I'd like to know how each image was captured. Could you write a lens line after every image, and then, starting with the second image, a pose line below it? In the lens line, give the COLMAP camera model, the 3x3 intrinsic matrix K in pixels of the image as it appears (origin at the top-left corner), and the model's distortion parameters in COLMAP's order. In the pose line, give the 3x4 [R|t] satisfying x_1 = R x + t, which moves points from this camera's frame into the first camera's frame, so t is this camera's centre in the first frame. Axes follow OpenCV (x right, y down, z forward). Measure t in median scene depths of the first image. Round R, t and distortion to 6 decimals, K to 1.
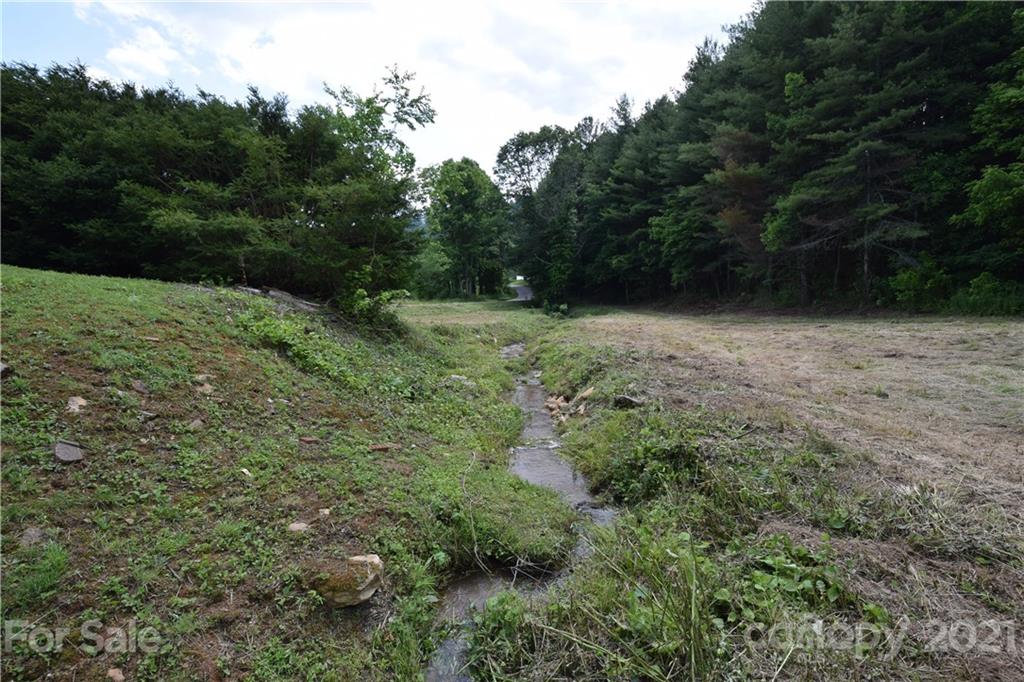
lens RADIAL K [[446.0, 0, 516.1], [0, 446.0, 345.9], [0, 0, 1]] dist [0.016615, -0.021638]
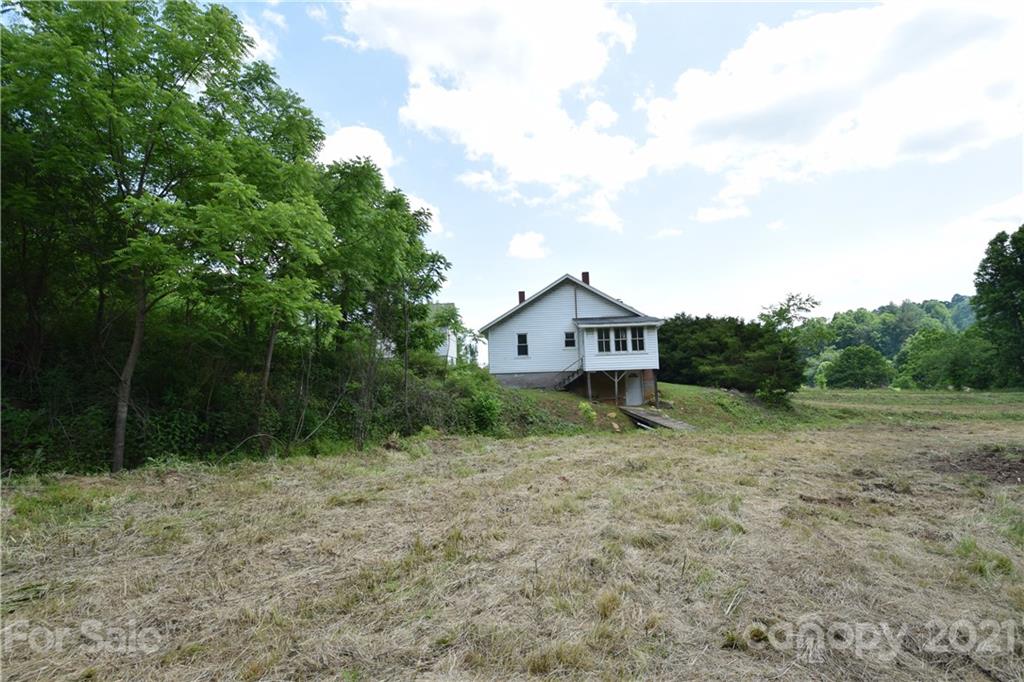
lens RADIAL K [[446.0, 0, 516.1], [0, 446.0, 345.9], [0, 0, 1]] dist [0.016615, -0.021638]
pose [[0.447858, -0.066058, -0.891661, 1.551830], [-0.101533, 0.987059, -0.124123, 0.110736], [0.888321, 0.146123, 0.435355, -1.689765]]
